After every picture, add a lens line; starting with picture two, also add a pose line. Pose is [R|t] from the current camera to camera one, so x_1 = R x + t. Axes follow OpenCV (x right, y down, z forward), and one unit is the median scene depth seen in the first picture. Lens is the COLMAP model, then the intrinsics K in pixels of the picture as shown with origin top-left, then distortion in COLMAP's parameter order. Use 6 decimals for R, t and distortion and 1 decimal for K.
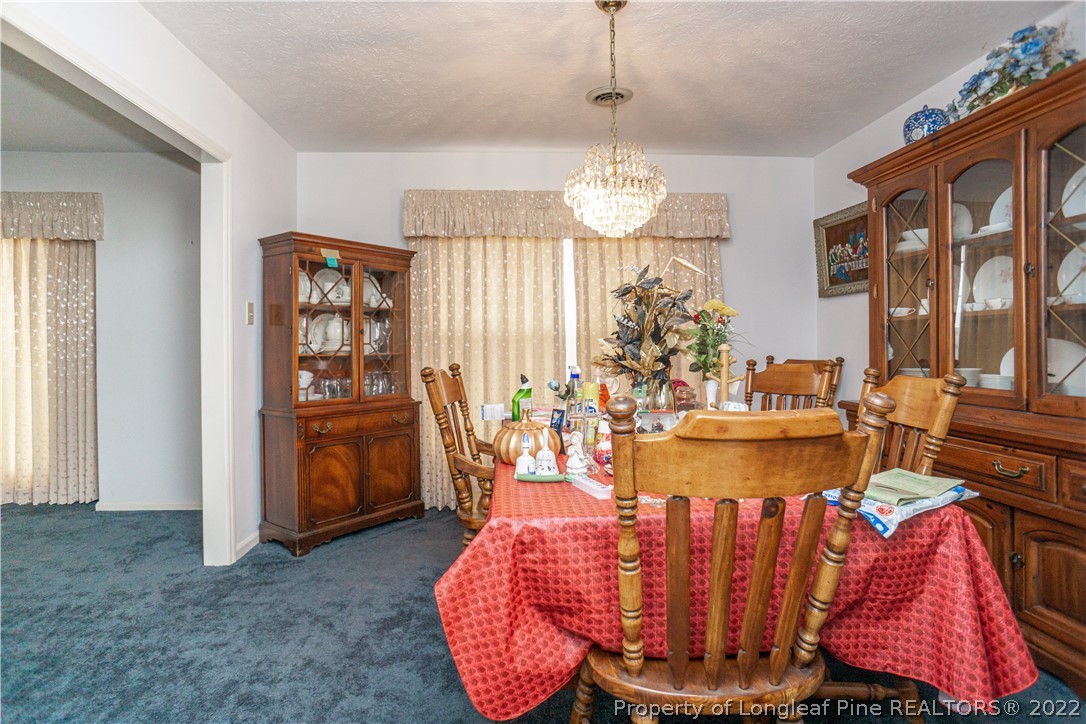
lens RADIAL K [[580.5, 0, 536.3], [0, 580.5, 360.0], [0, 0, 1]] dist [-0.058998, 0.022788]
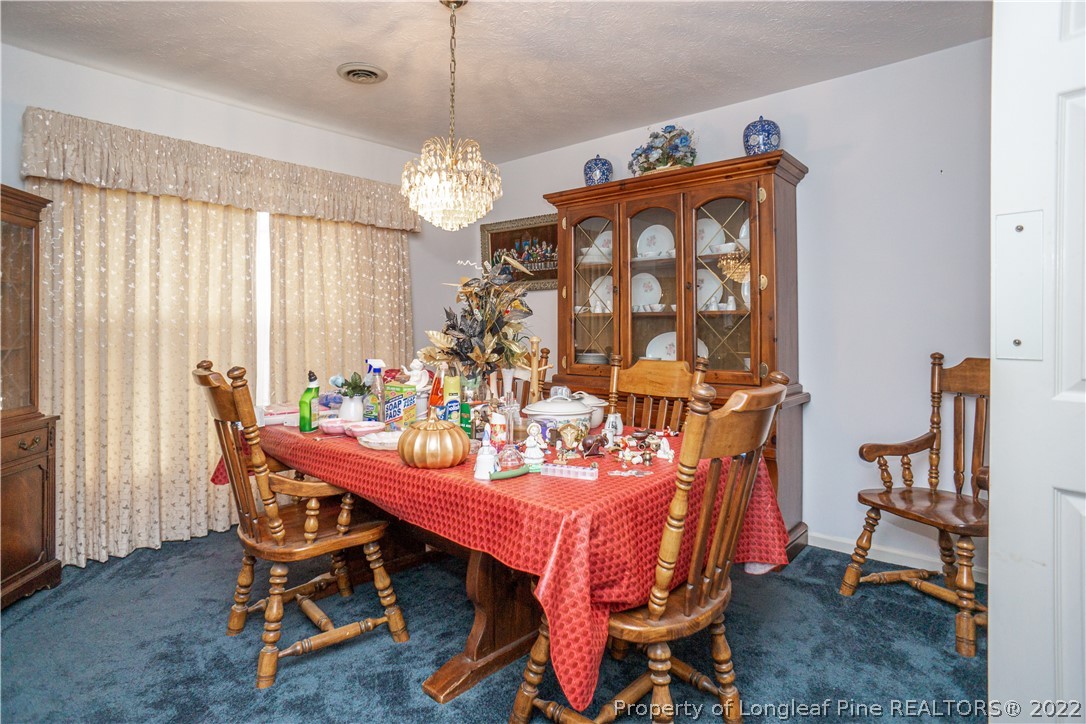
lens RADIAL K [[580.5, 0, 553.3], [0, 580.5, 336.0], [0, 0, 1]] dist [-0.058998, 0.022788]
pose [[0.696634, -0.003399, 0.717419, -0.268745], [0.015528, 0.999826, -0.010342, -0.009069], [-0.717259, 0.018344, 0.696566, 0.100798]]
